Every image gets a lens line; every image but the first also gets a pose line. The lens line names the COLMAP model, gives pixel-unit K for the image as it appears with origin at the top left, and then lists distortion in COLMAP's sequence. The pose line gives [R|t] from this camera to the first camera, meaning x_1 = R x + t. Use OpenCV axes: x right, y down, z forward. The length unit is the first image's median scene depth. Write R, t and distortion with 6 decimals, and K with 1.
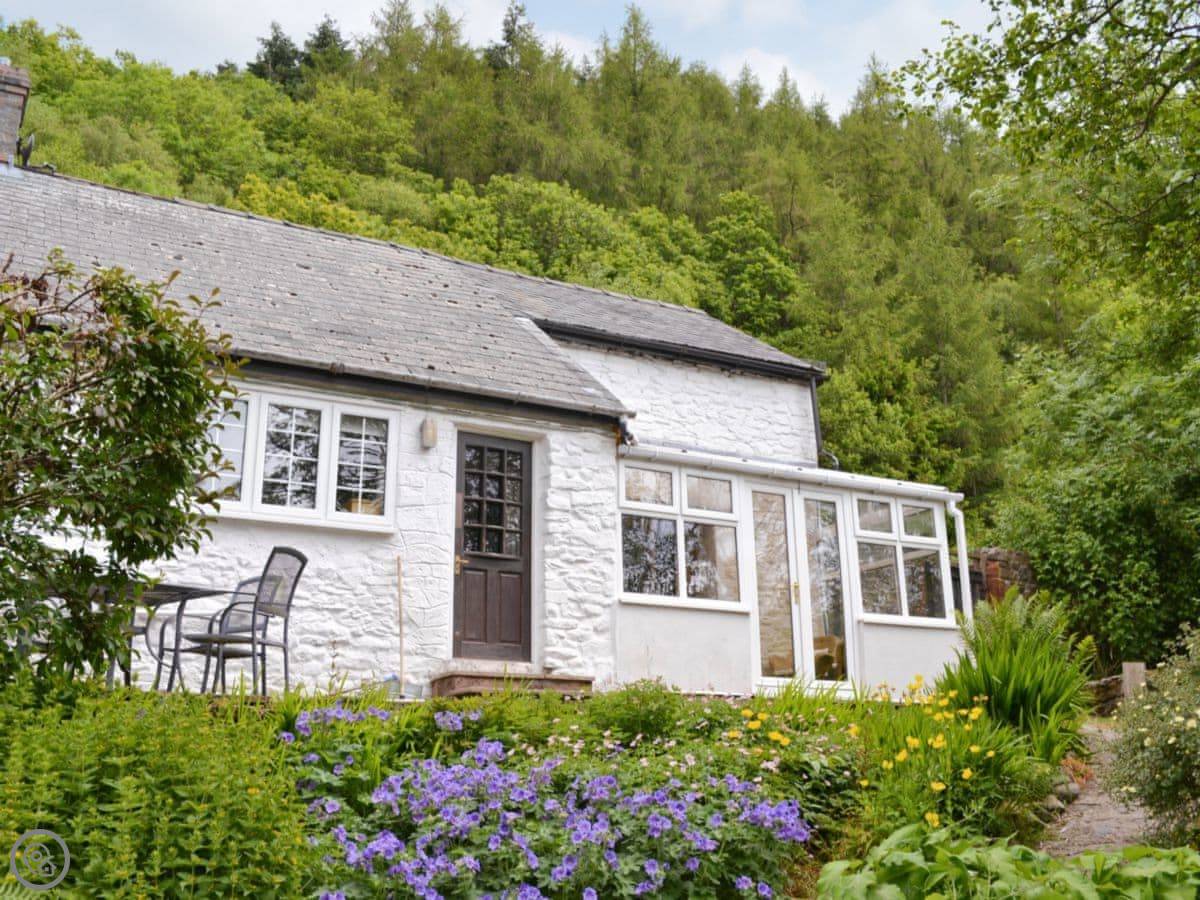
lens RADIAL K [[1290.7, 0, 600.0], [0, 1290.7, 450.0], [0, 0, 1]] dist [-0.079304, -0.000213]
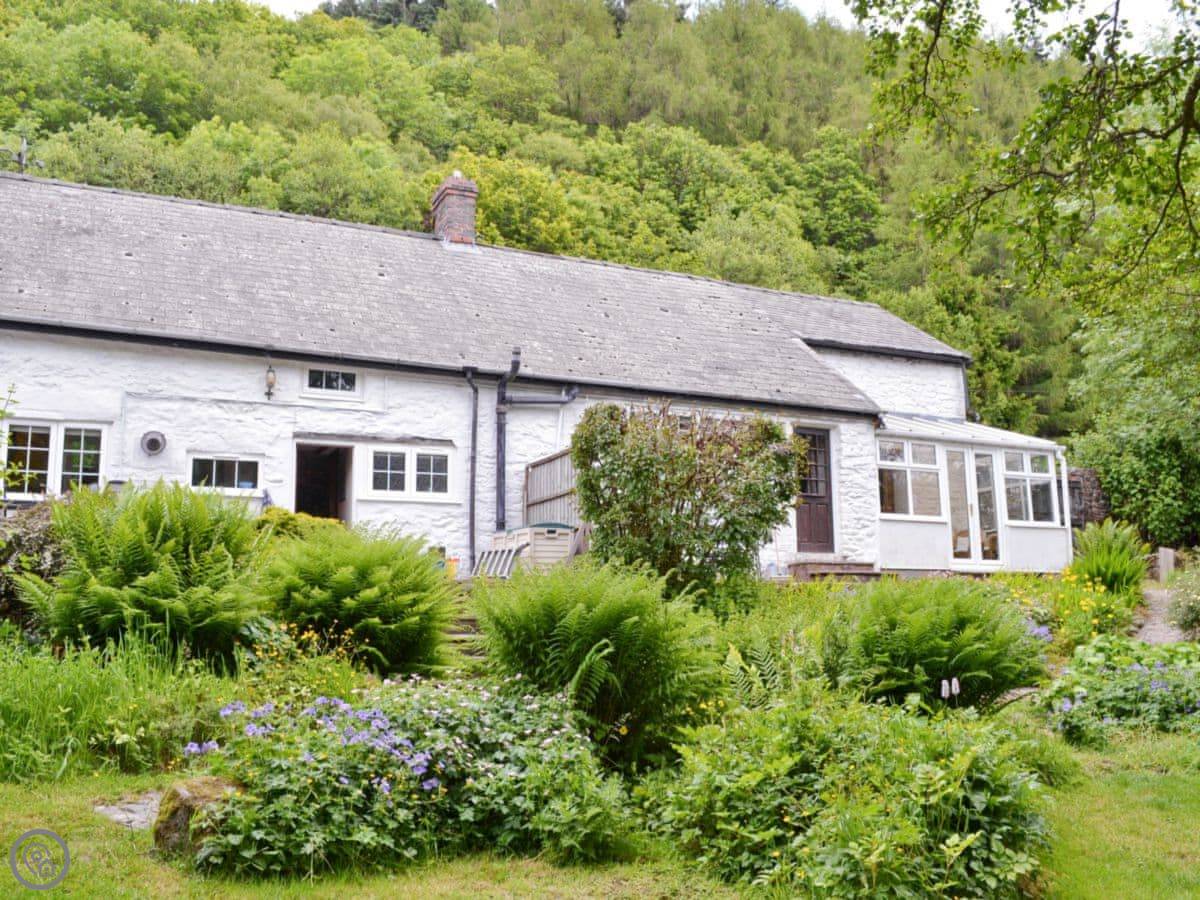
lens RADIAL K [[1174.6, 0, 622.5], [0, 1174.6, 453.2], [0, 0, 1]] dist [-0.085550, 0.015094]
pose [[0.999345, -0.007854, -0.035326, -0.181205], [0.011825, 0.993452, 0.113640, -0.103107], [0.034202, -0.113983, 0.992894, -0.389062]]
